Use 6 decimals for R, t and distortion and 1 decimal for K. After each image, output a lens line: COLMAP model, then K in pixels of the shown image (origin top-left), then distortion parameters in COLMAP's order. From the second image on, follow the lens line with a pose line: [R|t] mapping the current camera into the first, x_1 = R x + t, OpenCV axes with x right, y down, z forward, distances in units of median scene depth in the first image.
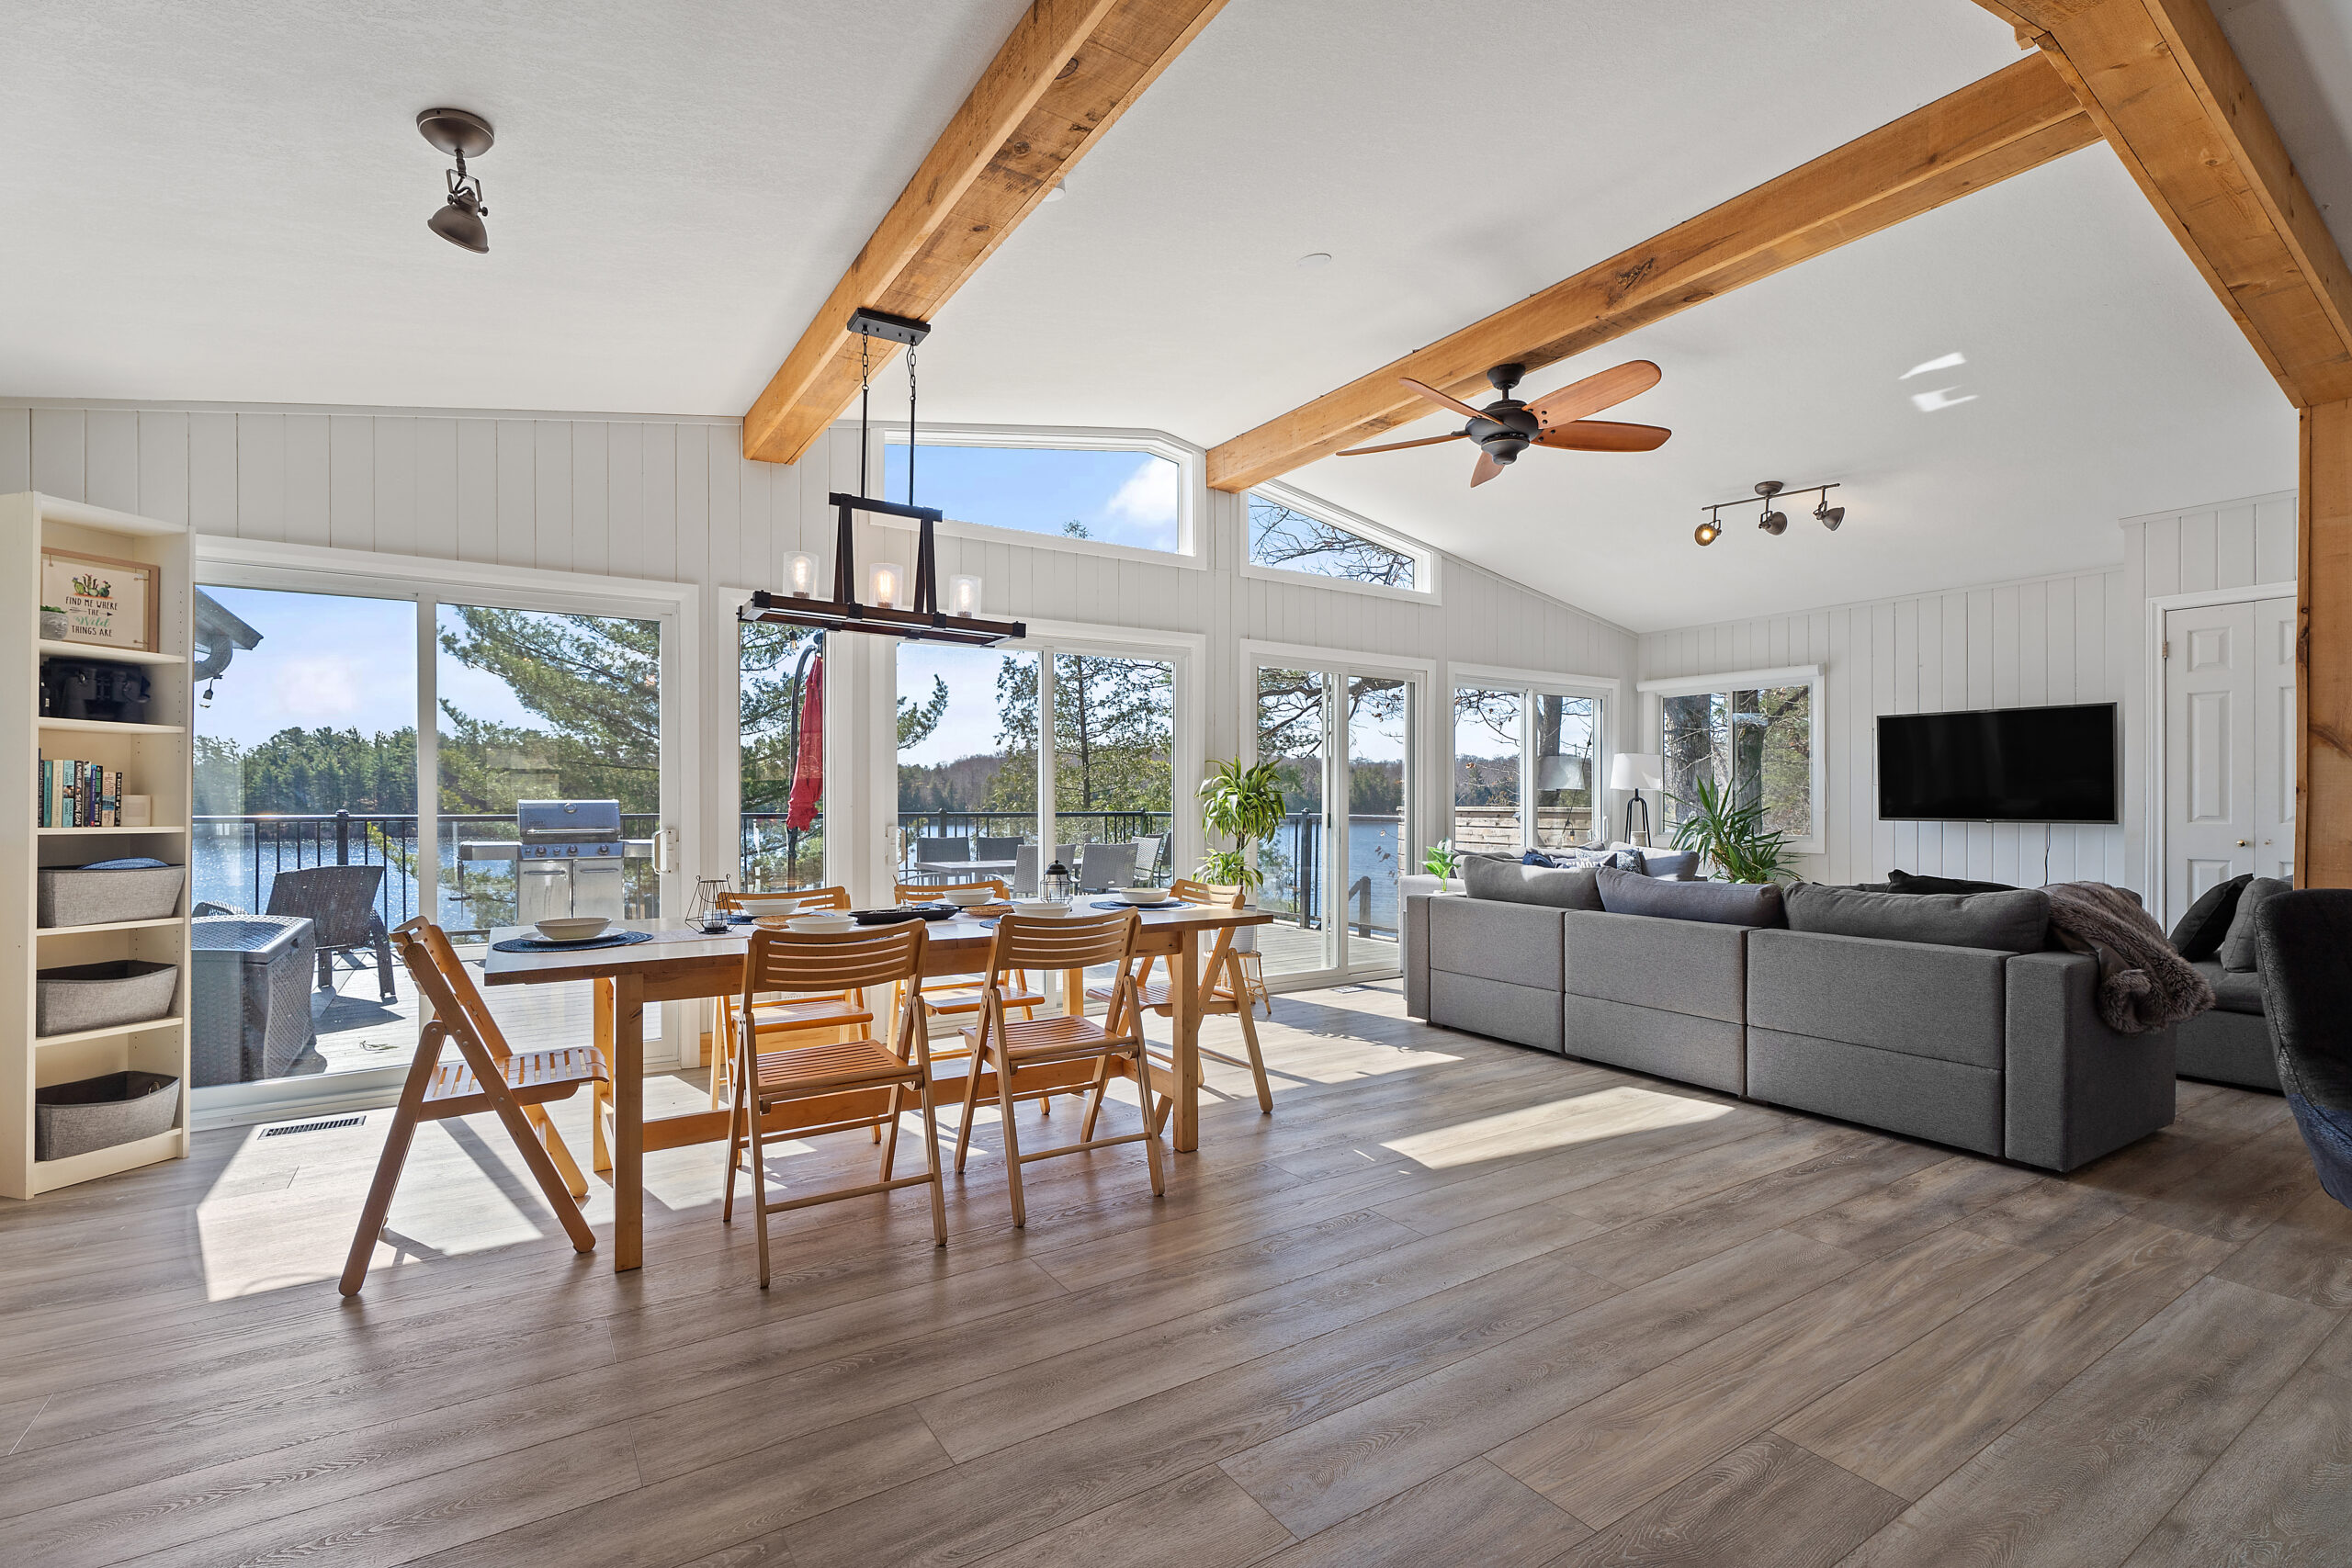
lens RADIAL K [[1052.2, 0, 1174.1], [0, 1052.2, 796.3], [0, 0, 1]] dist [0.001310, 0.000265]
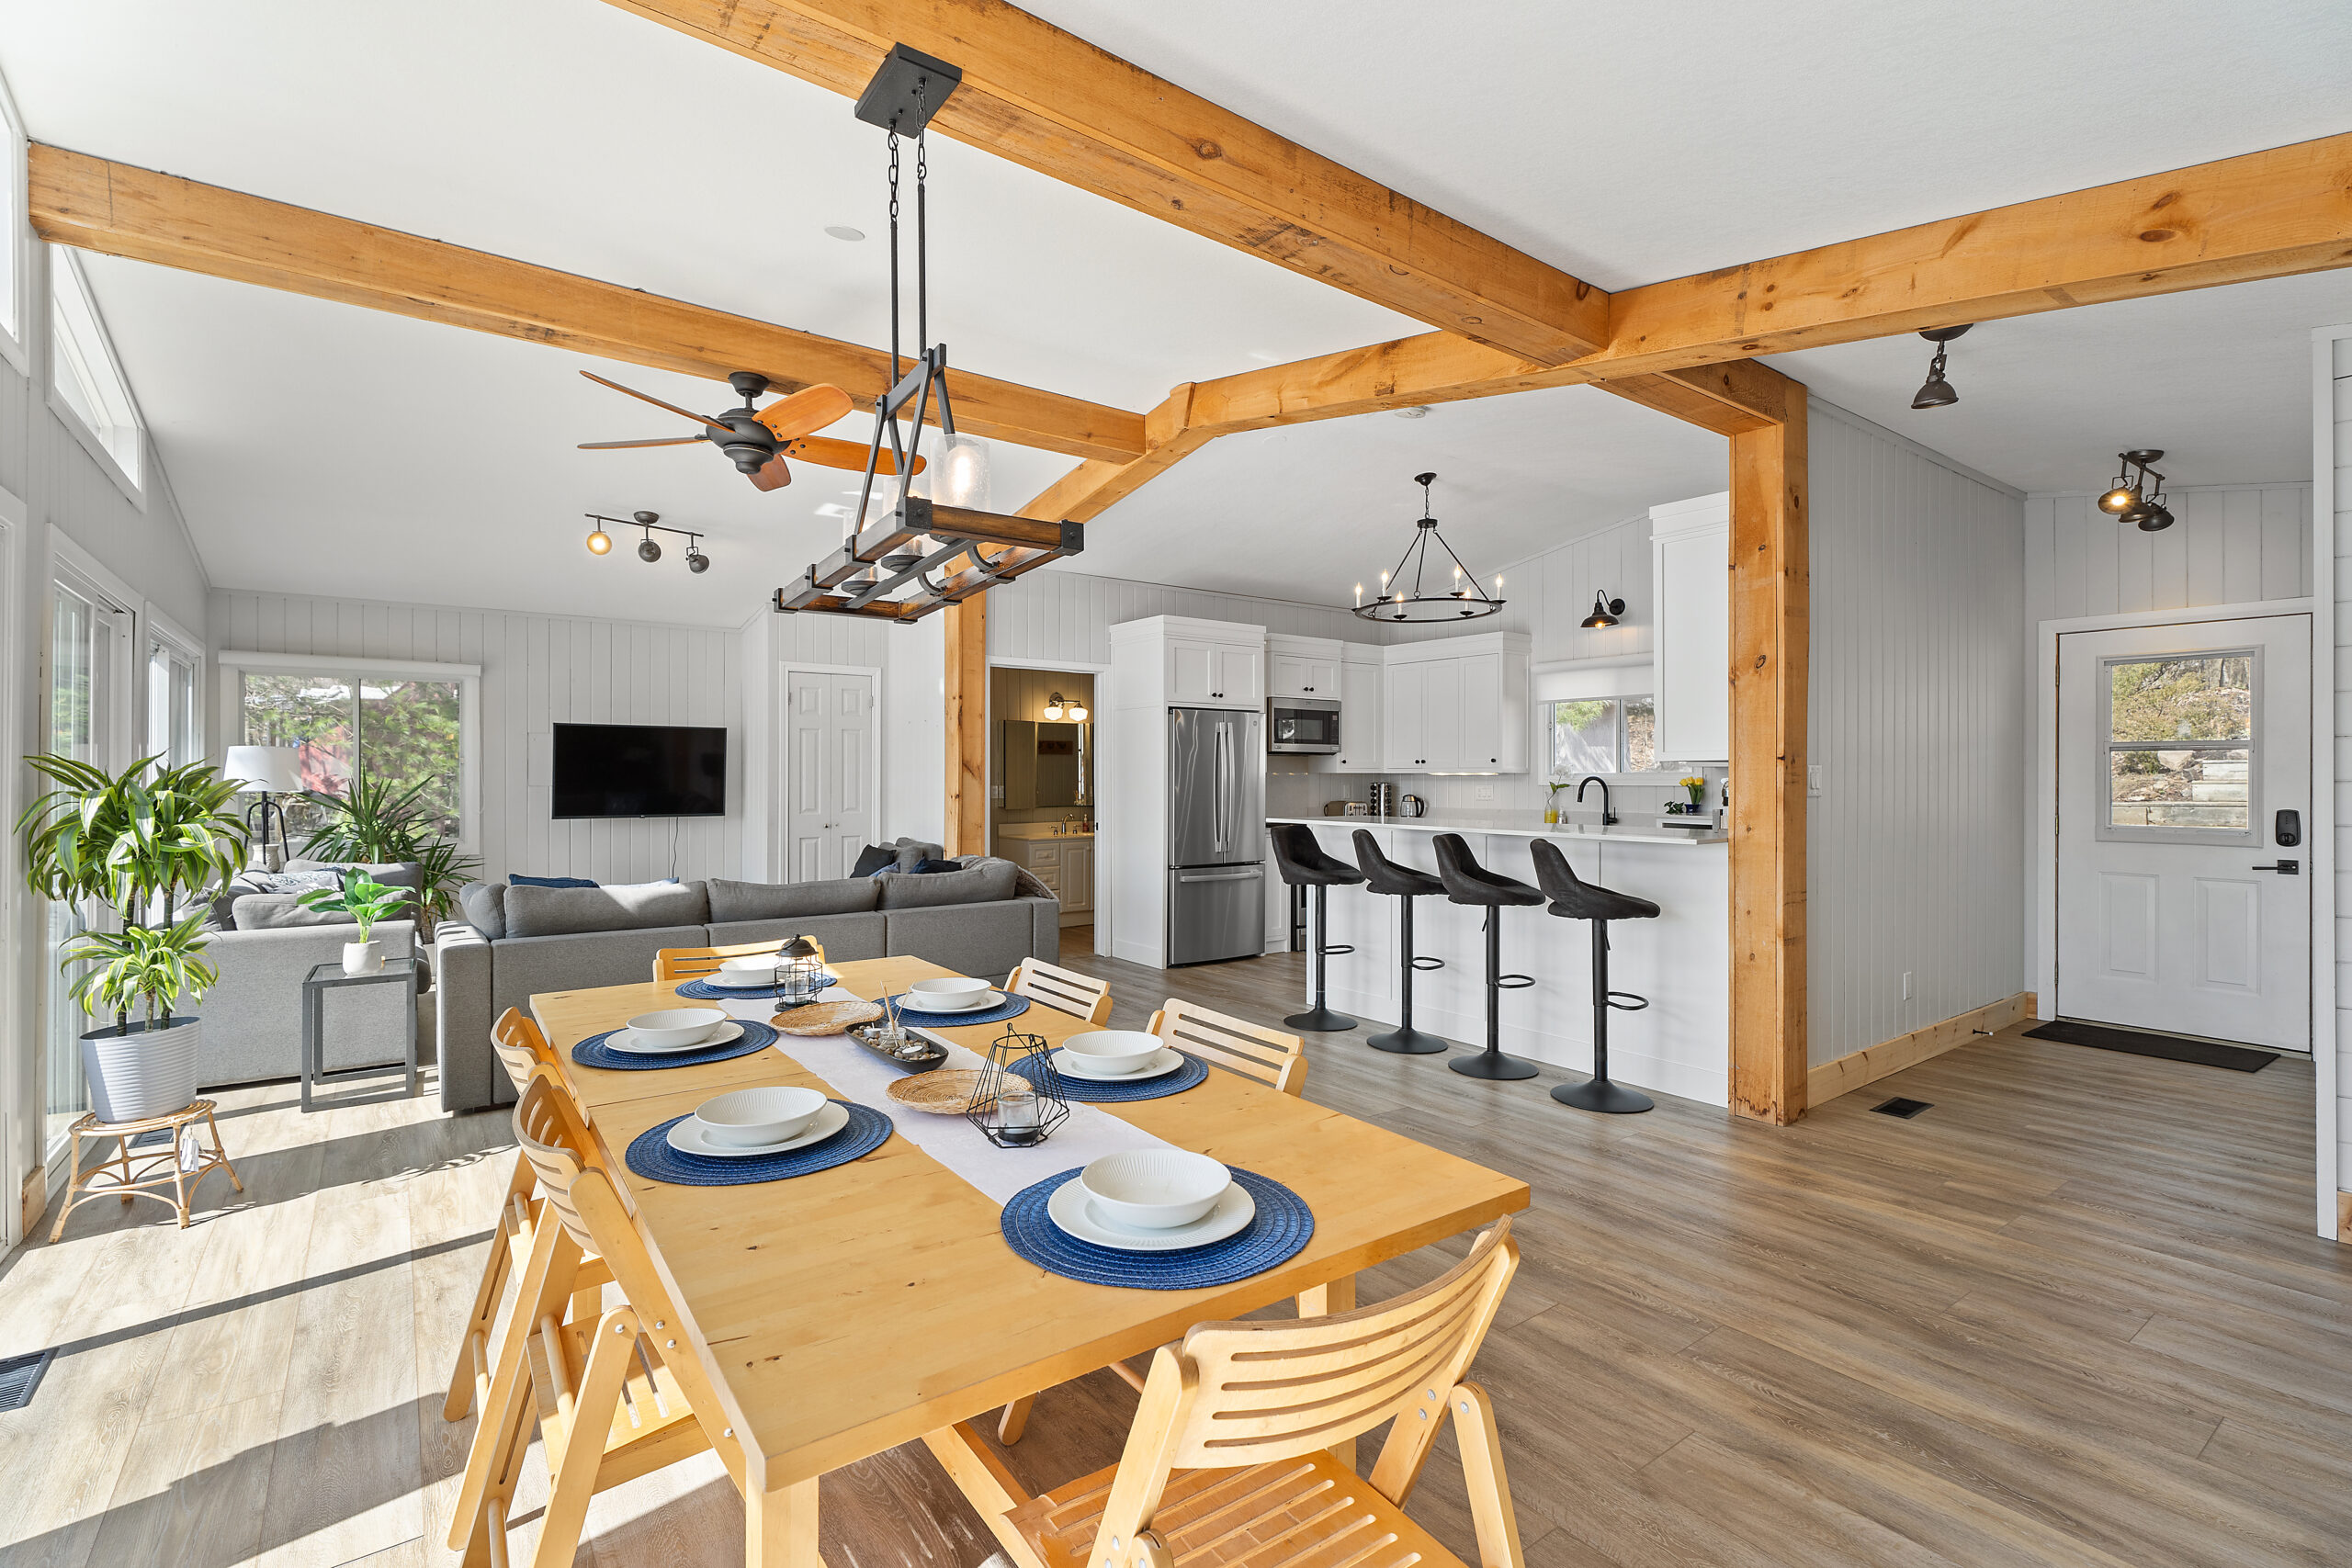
lens RADIAL K [[1052.2, 0, 1138.1], [0, 1052.2, 779.2], [0, 0, 1]] dist [0.001310, 0.000265]
pose [[-0.043998, -0.006106, 0.999013, -0.437856], [-0.005188, 0.999969, 0.005883, -0.027312], [-0.999018, -0.004924, -0.044028, 0.440273]]
